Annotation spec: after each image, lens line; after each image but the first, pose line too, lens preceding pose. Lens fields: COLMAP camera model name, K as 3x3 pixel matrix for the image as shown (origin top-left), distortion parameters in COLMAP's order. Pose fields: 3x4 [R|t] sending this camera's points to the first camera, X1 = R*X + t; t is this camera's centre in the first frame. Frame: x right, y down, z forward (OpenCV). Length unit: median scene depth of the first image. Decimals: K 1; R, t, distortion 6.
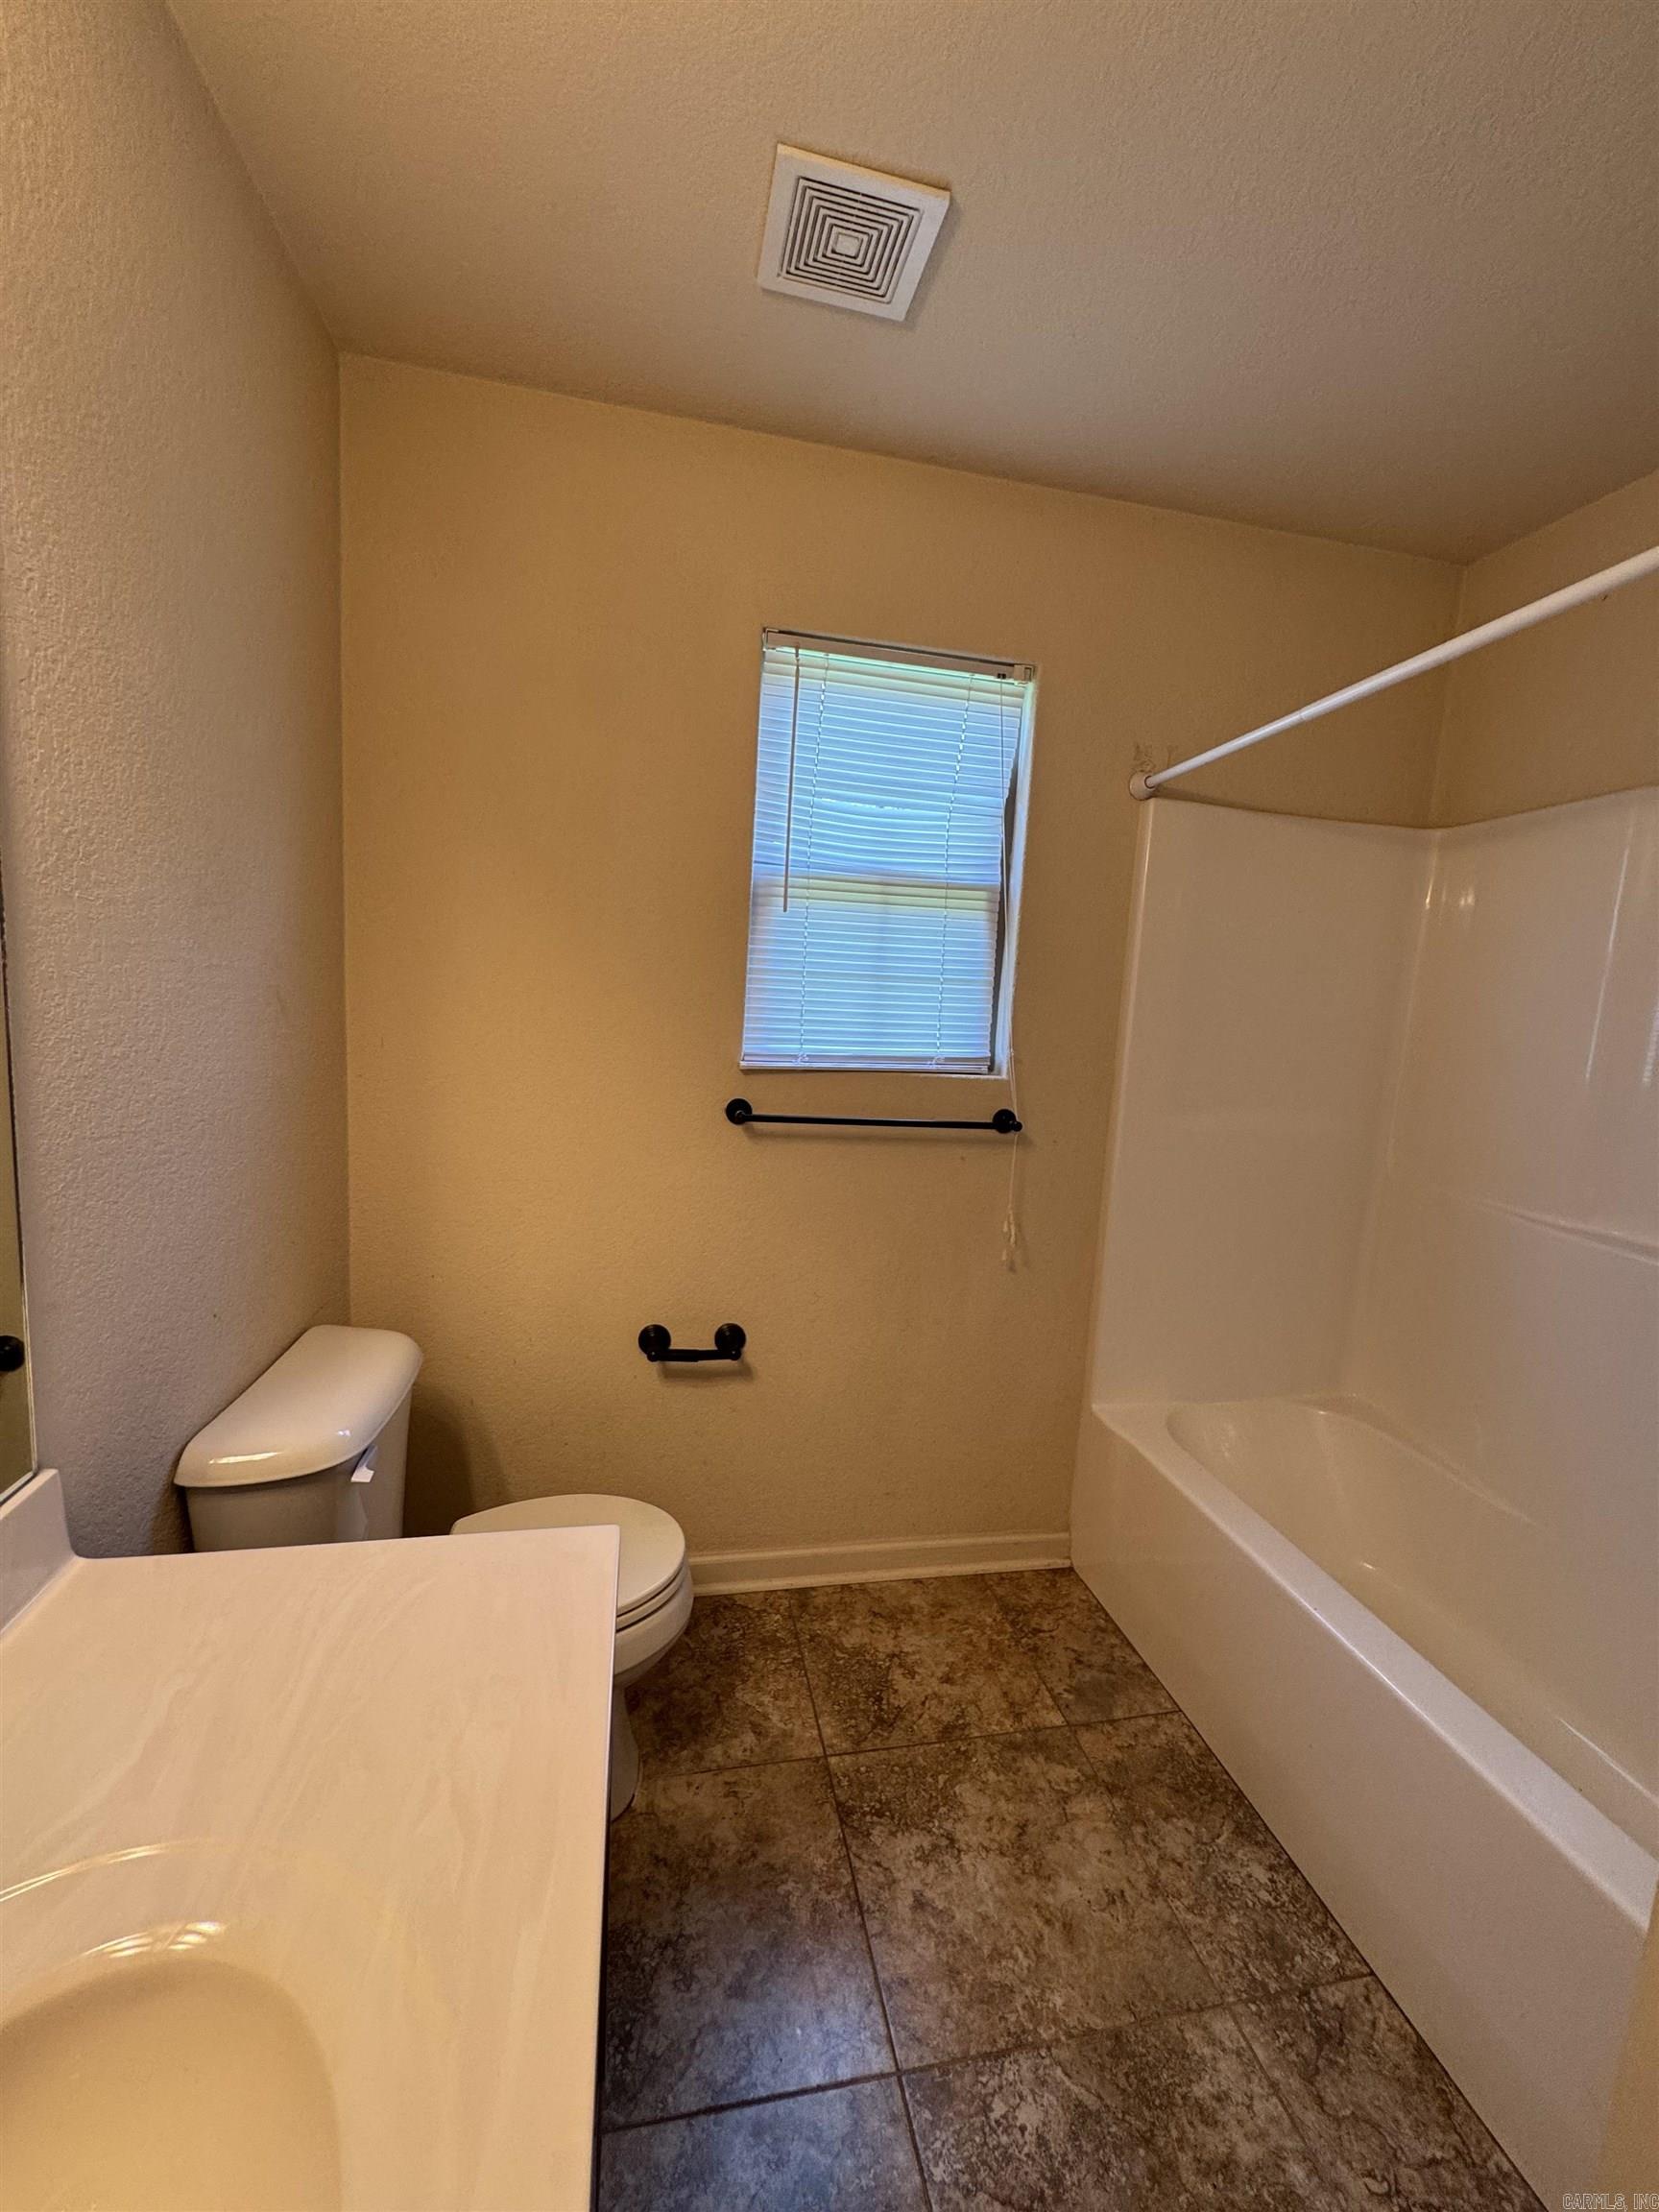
lens RADIAL K [[881.4, 0, 829.5], [0, 881.4, 1106.0], [0, 0, 1]] dist [-0.005833, -0.000261]
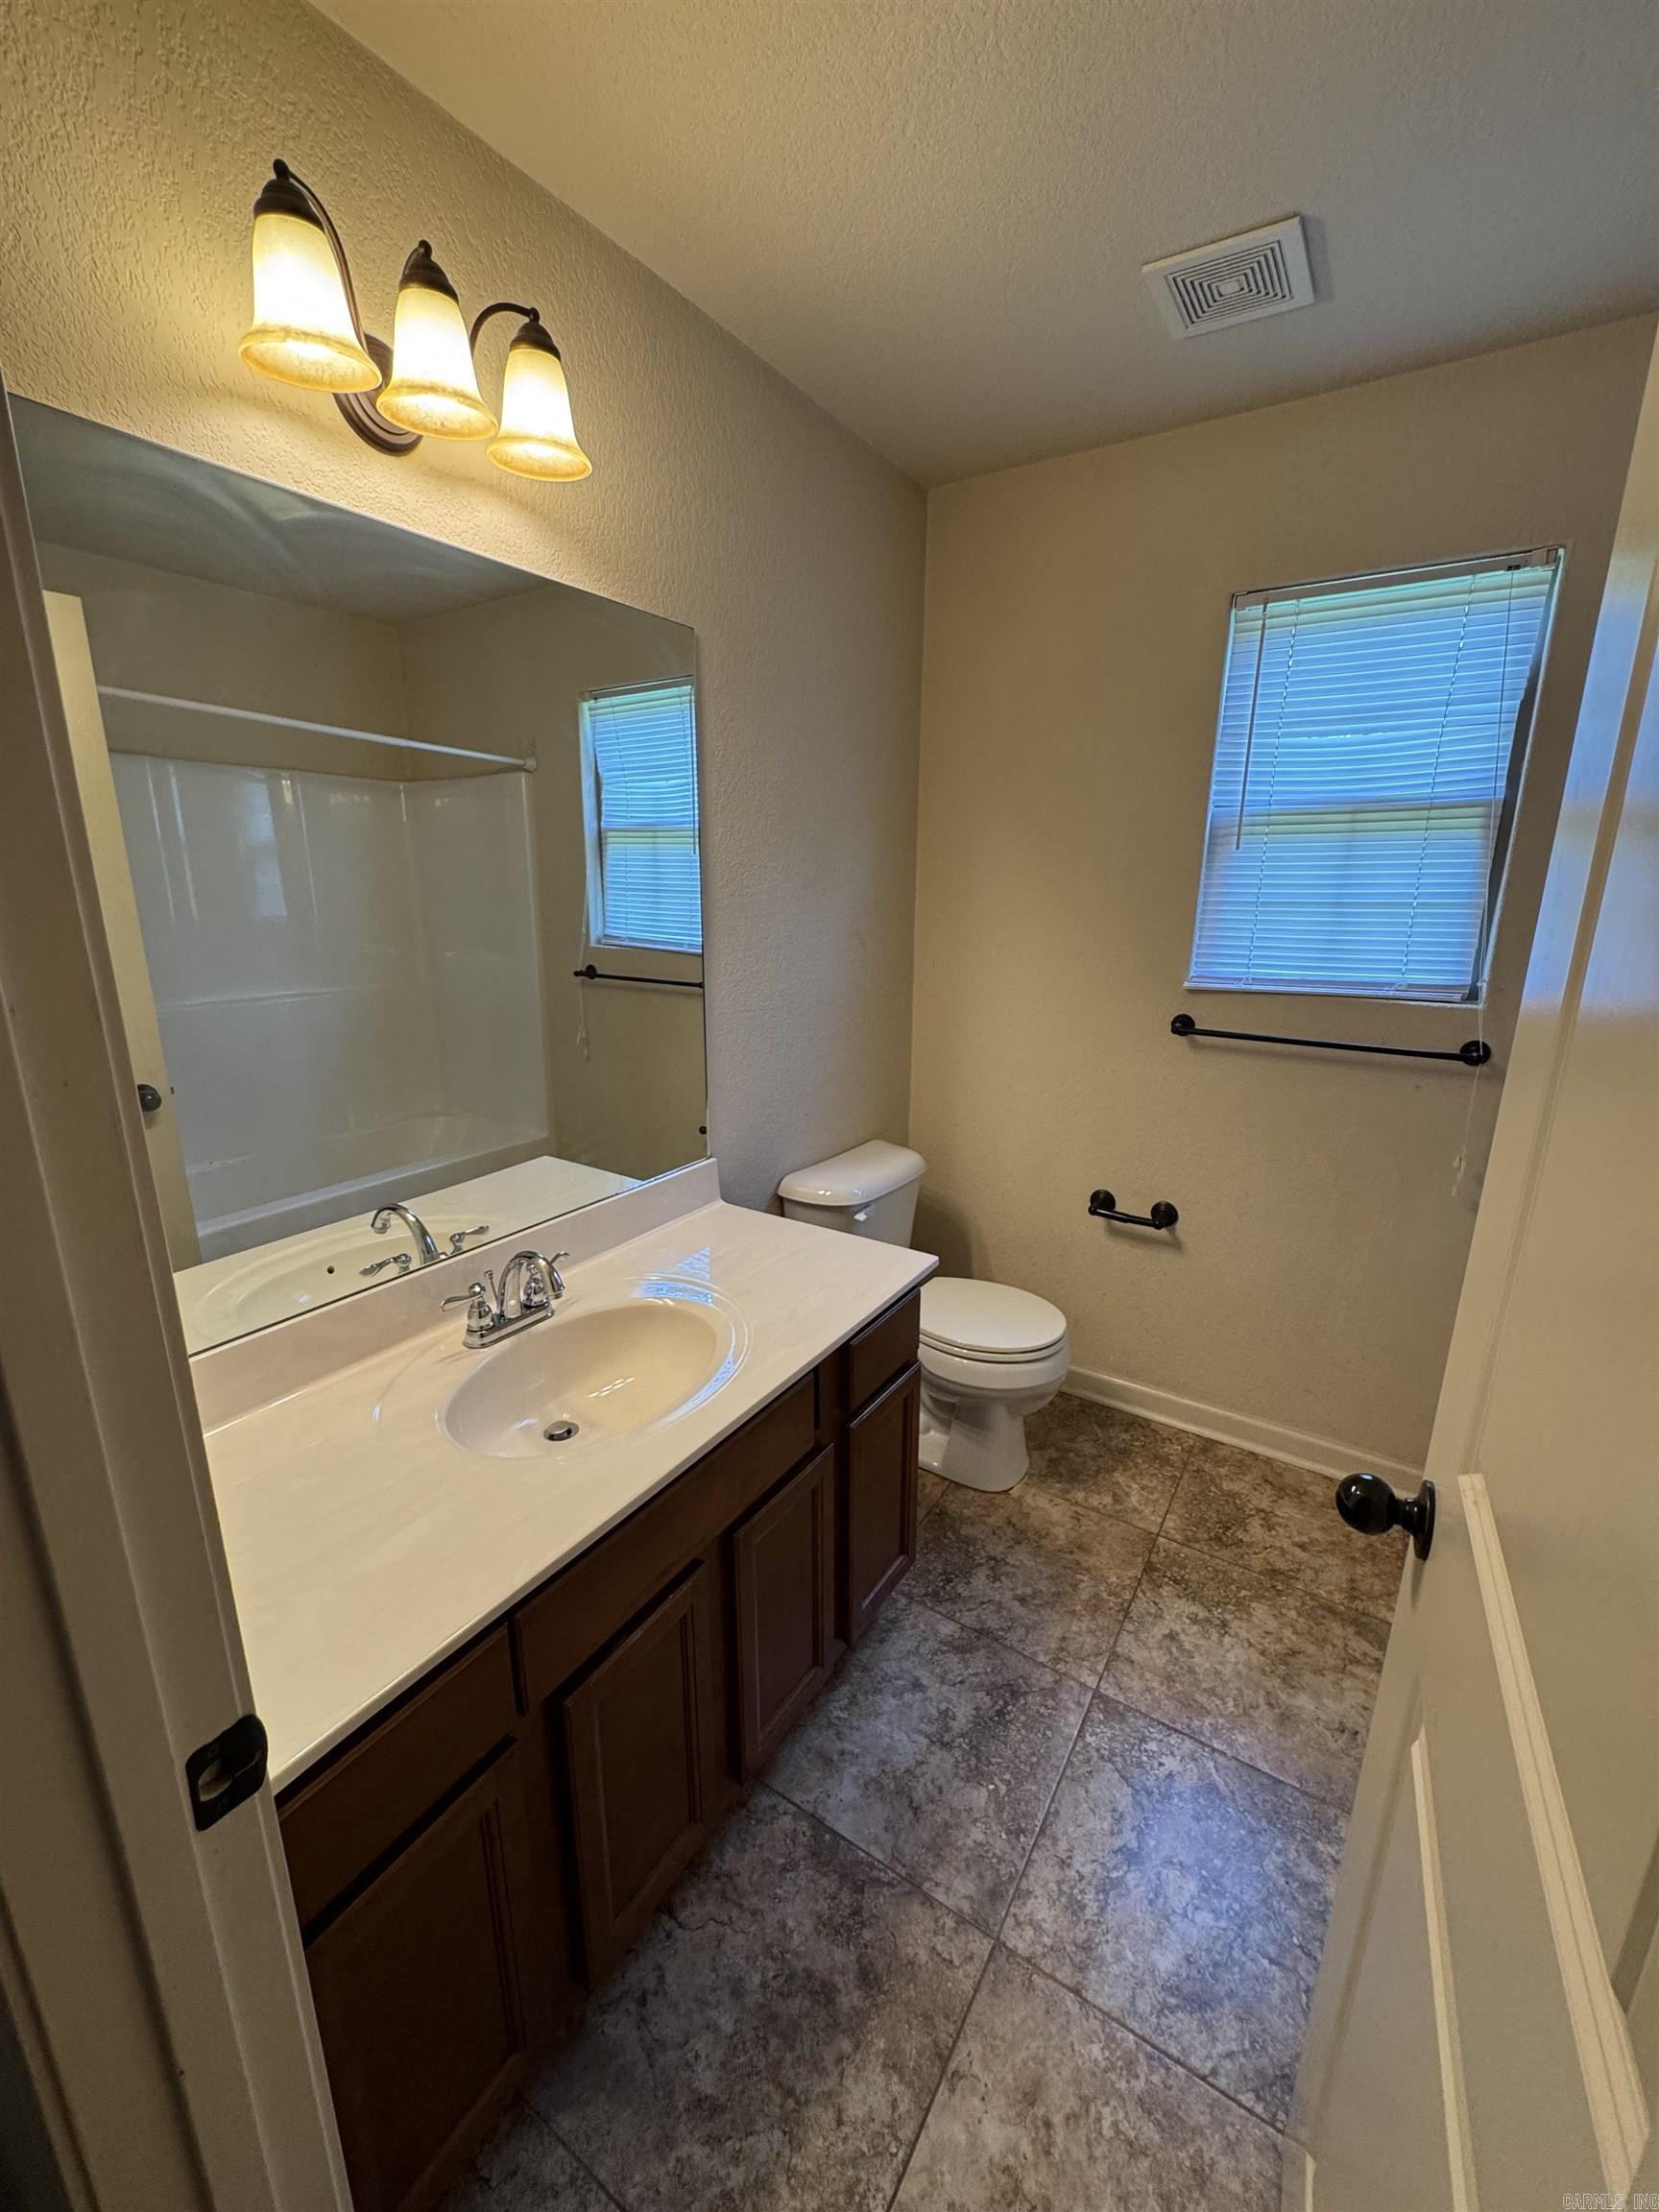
lens RADIAL K [[889.9, 0, 829.5], [0, 889.9, 1106.0], [0, 0, 1]] dist [-0.001340, -0.000121]
pose [[0.710767, 0.123422, -0.692515, 0.411741], [-0.056730, 0.991338, 0.118454, -0.000329], [0.701136, -0.044907, 0.711612, -0.192495]]
